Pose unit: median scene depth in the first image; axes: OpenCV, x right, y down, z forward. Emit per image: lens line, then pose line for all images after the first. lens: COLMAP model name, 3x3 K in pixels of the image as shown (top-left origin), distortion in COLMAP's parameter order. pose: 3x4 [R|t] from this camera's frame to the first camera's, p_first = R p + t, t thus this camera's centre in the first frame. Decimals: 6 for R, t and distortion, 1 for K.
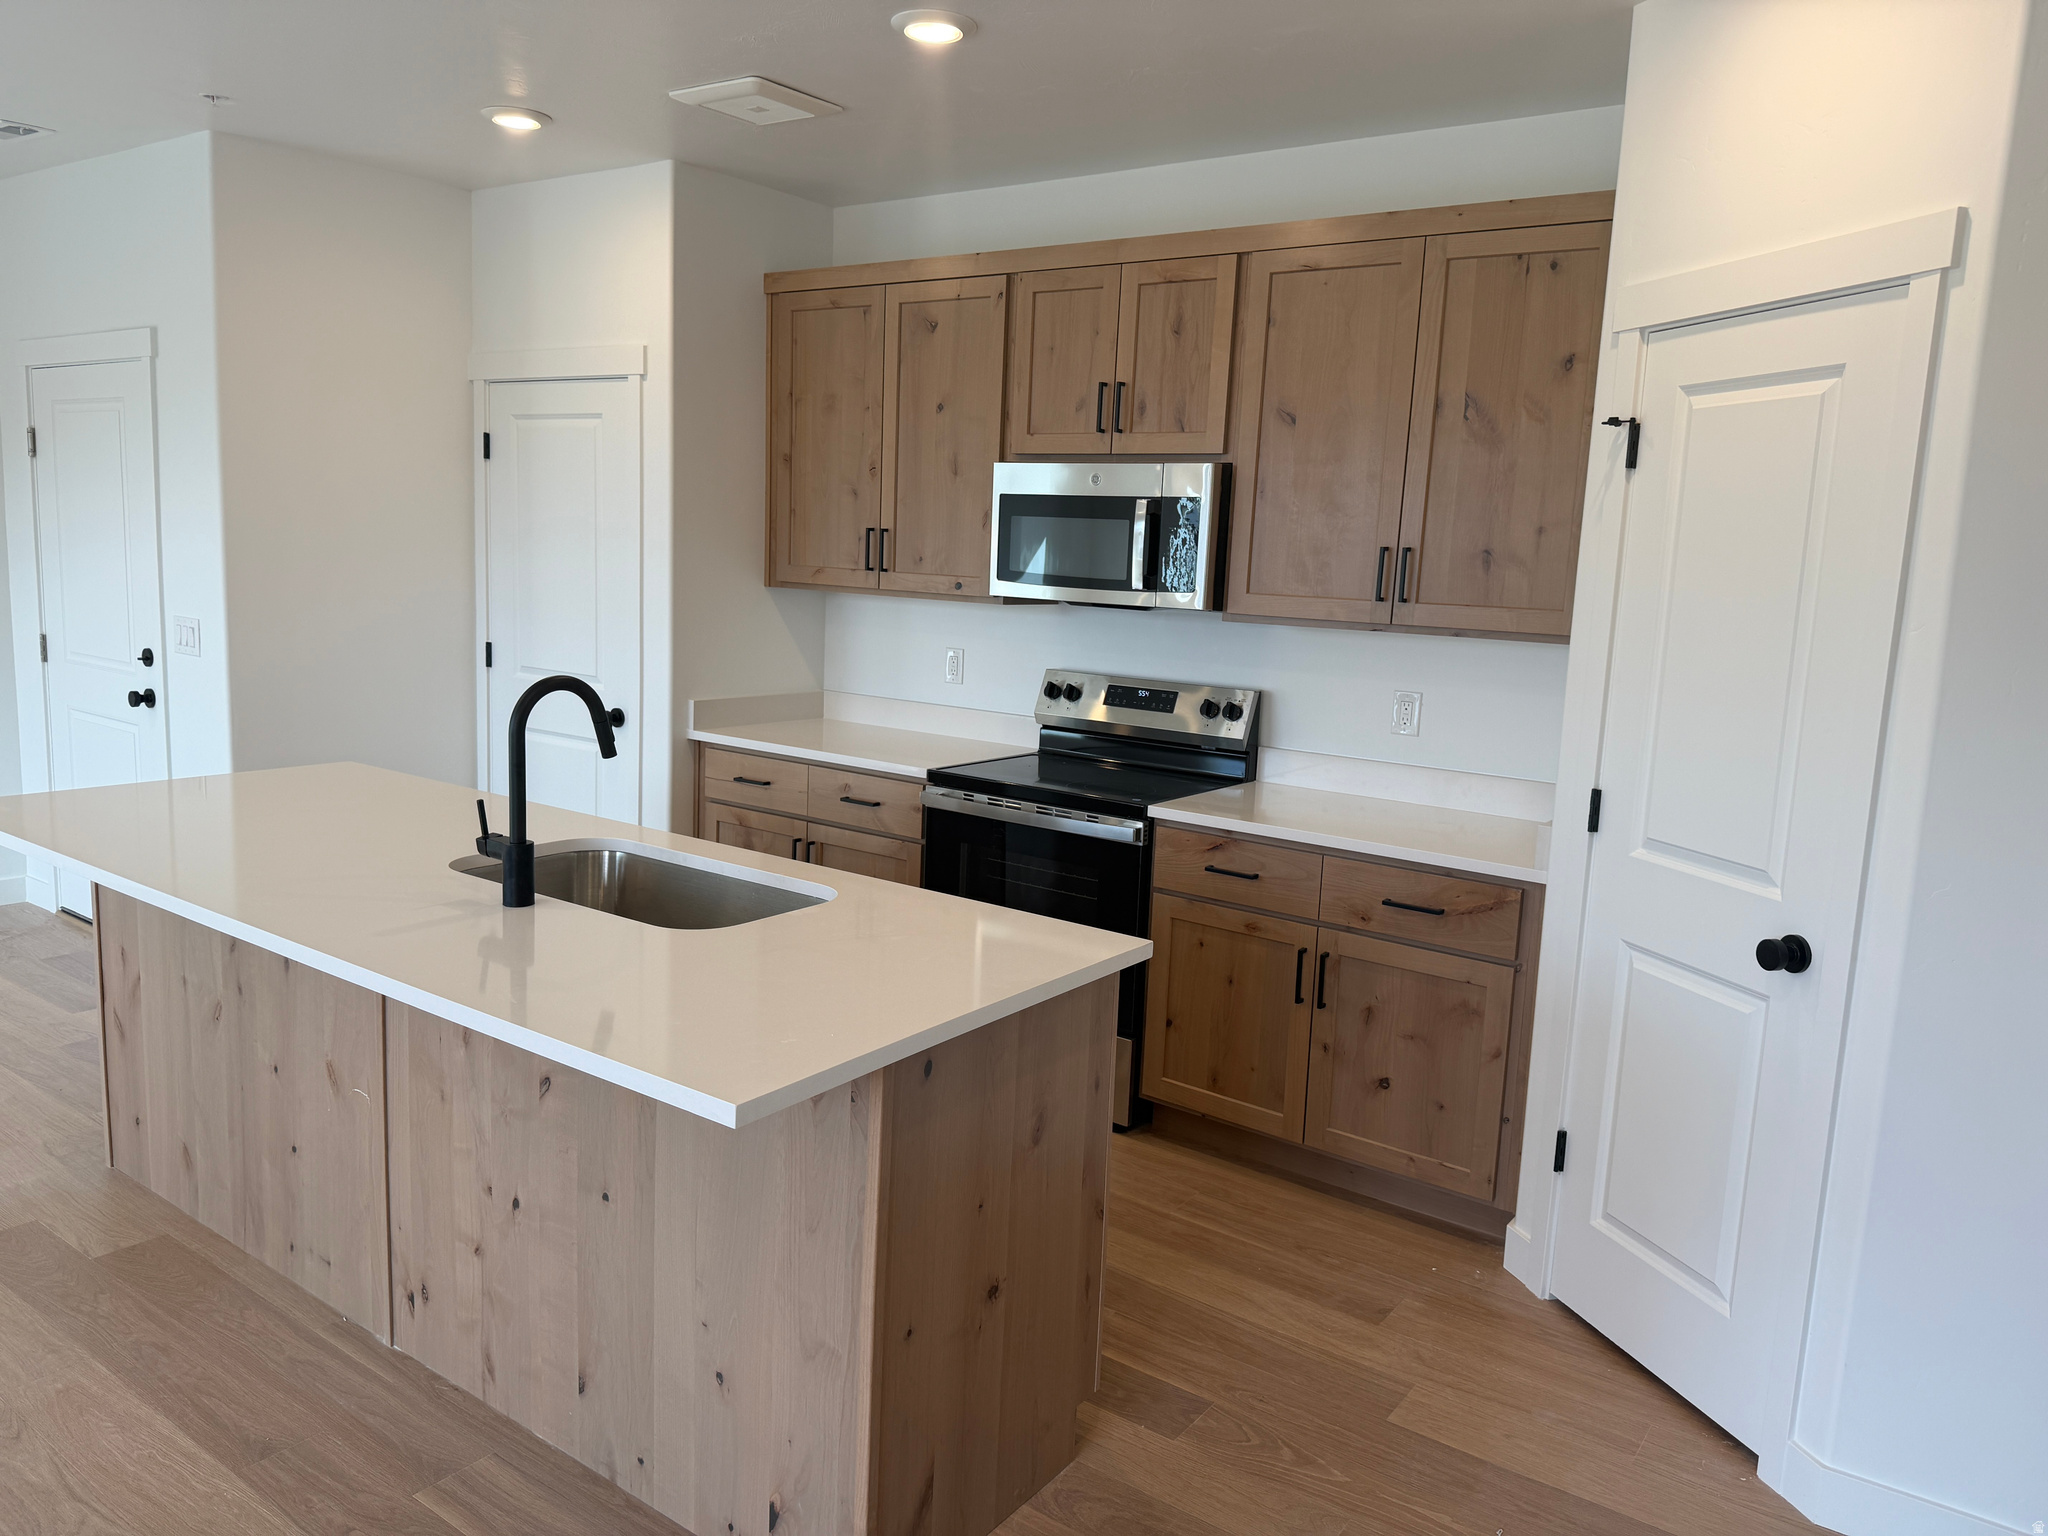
lens RADIAL K [[1421.0, 0, 1032.5], [0, 1421.0, 781.5], [0, 0, 1]] dist [0.058334, -0.070782]
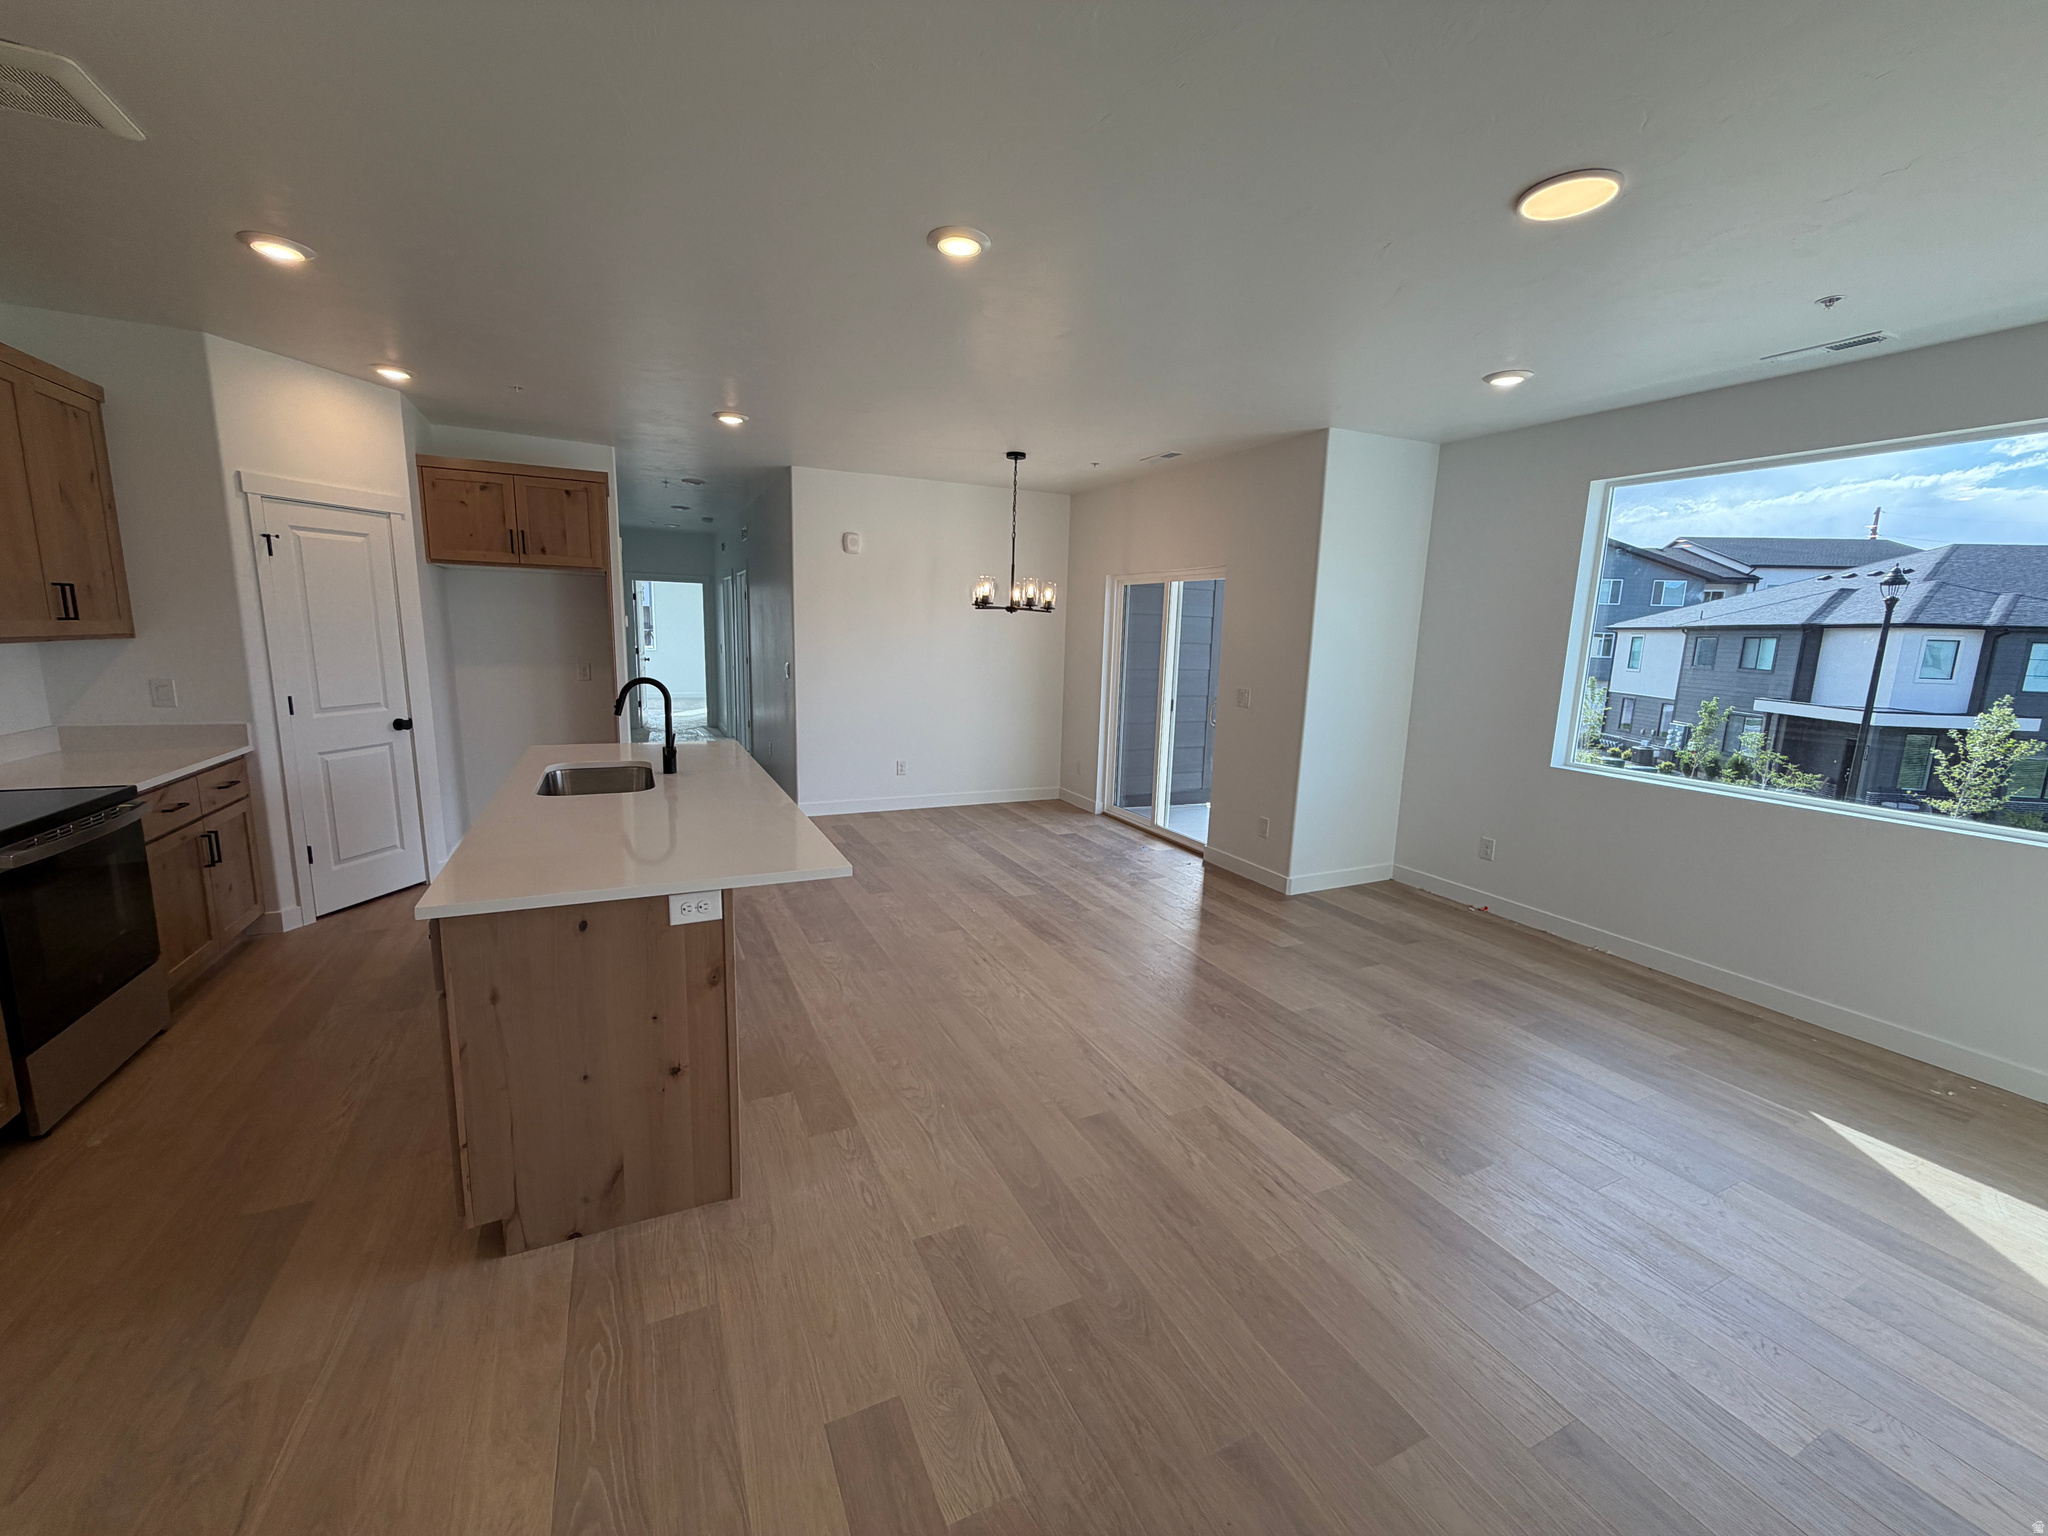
lens RADIAL K [[817.8, 0, 1018.6], [0, 817.8, 765.4], [0, 0, 1]] dist [0.001309, 0.000200]
pose [[-0.872835, -0.149819, 0.464449, -0.997614], [0.010531, 0.945707, 0.324851, -0.240898], [-0.487902, 0.288432, -0.823868, 1.223091]]
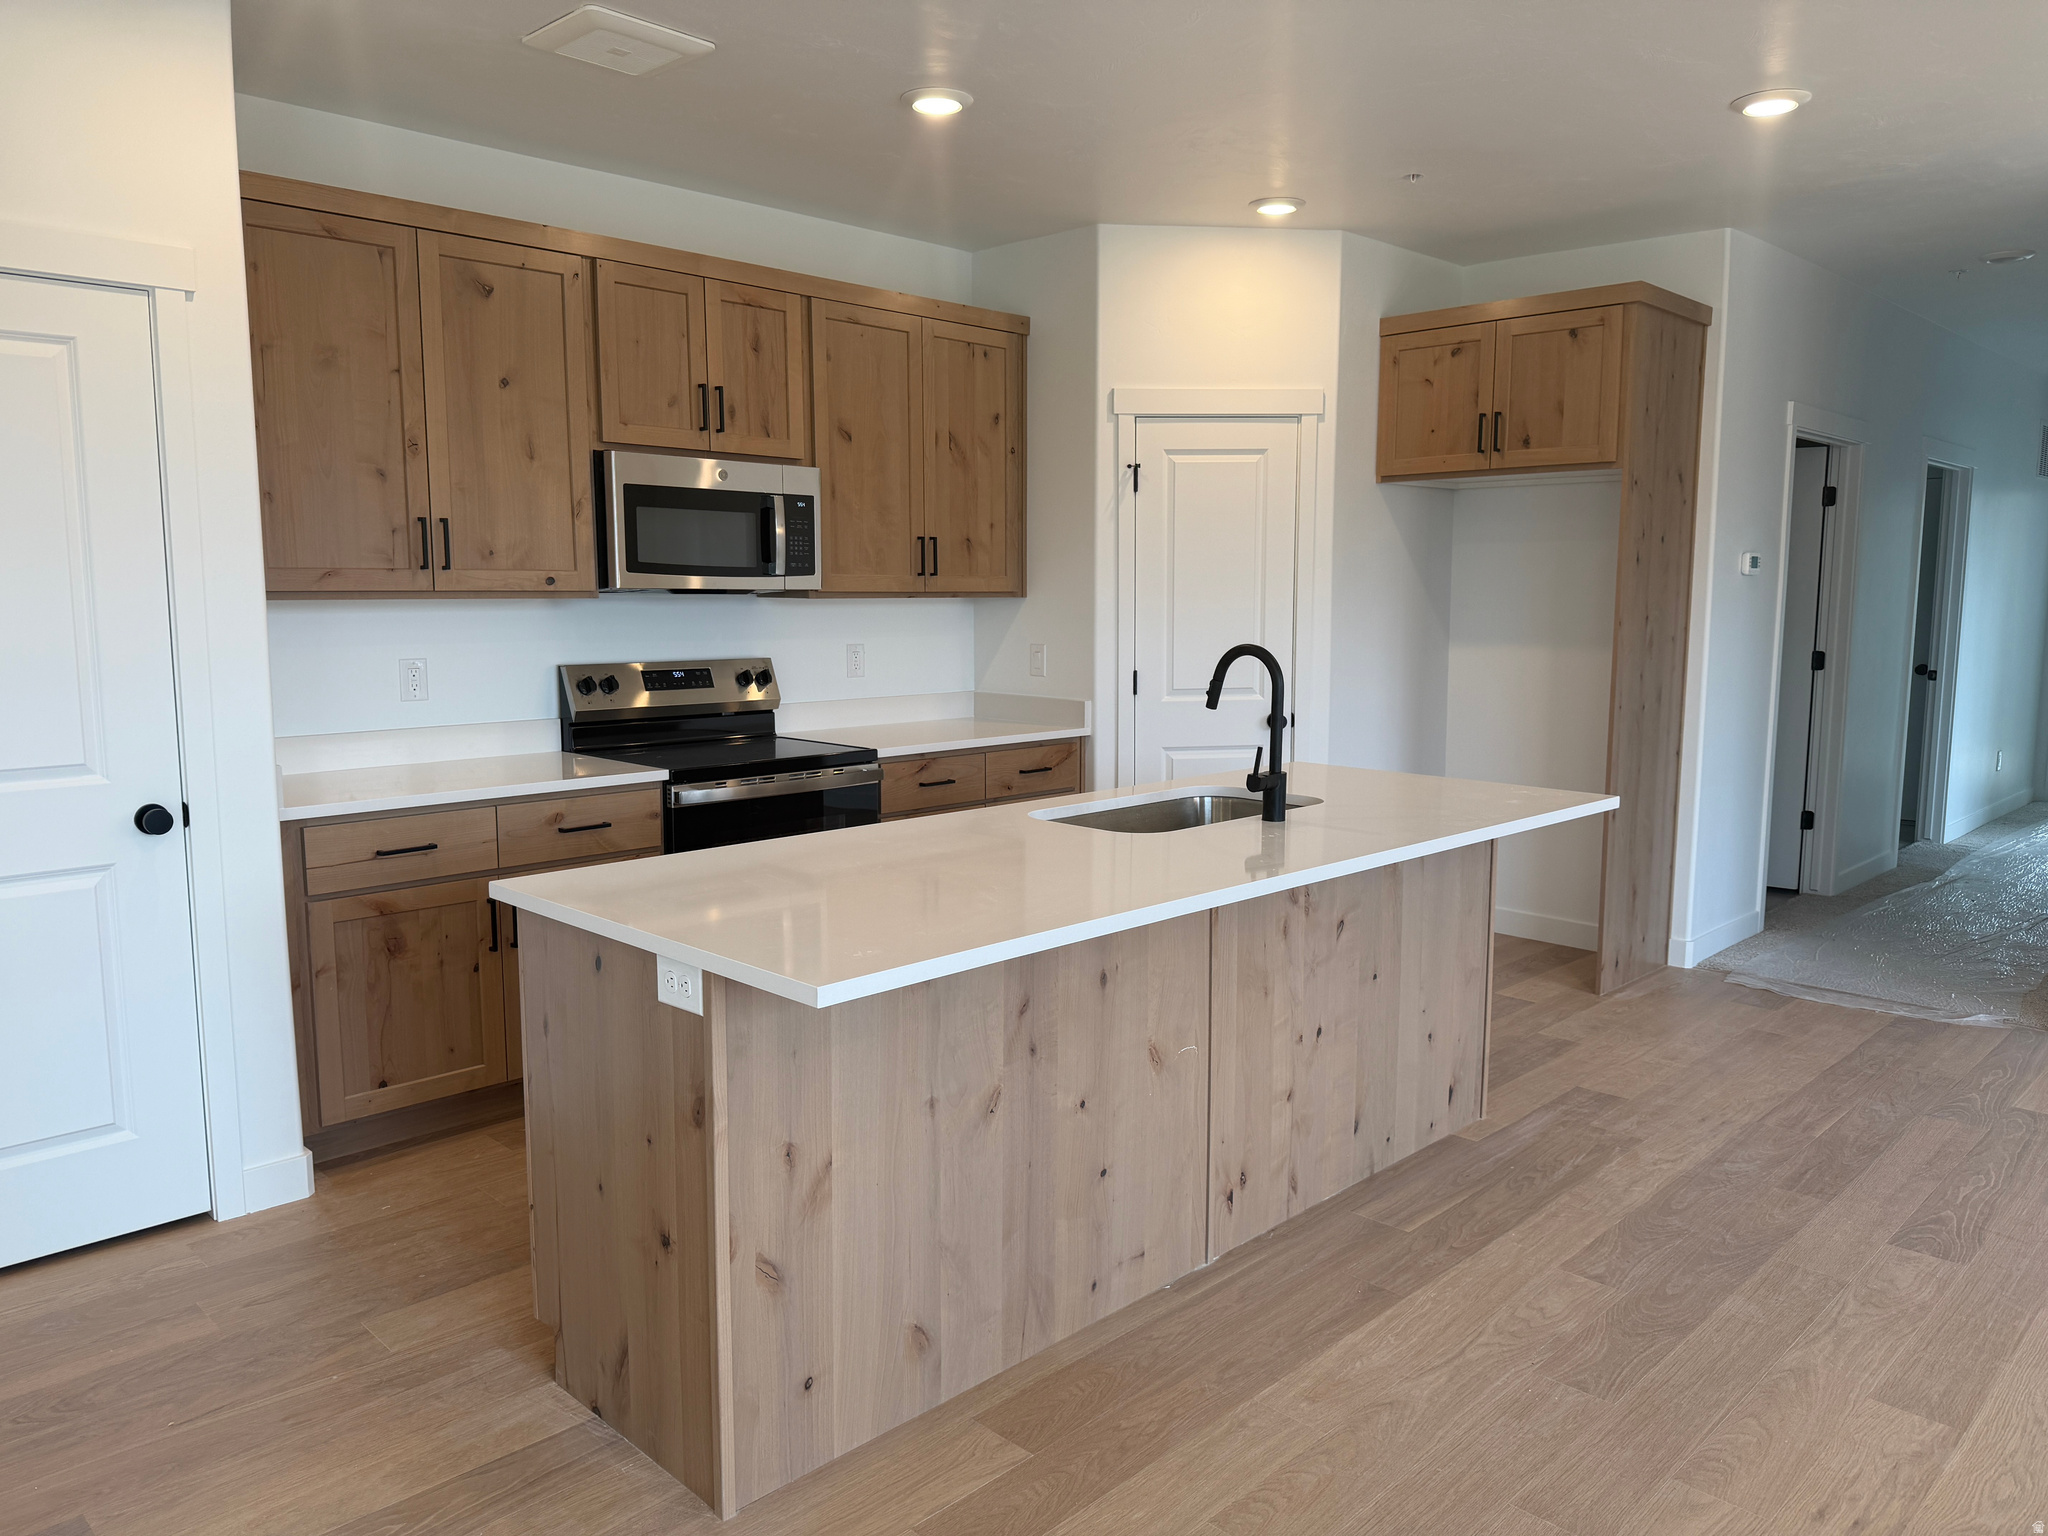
lens RADIAL K [[1431.7, 0, 1024.0], [0, 1431.7, 768.0], [0, 0, 1]] dist [0.132208, -0.233070]
pose [[0.164645, -0.170181, 0.971561, -1.103539], [0.166768, 0.975625, 0.142632, -0.122071], [-0.972153, 0.138541, 0.189013, 0.644963]]
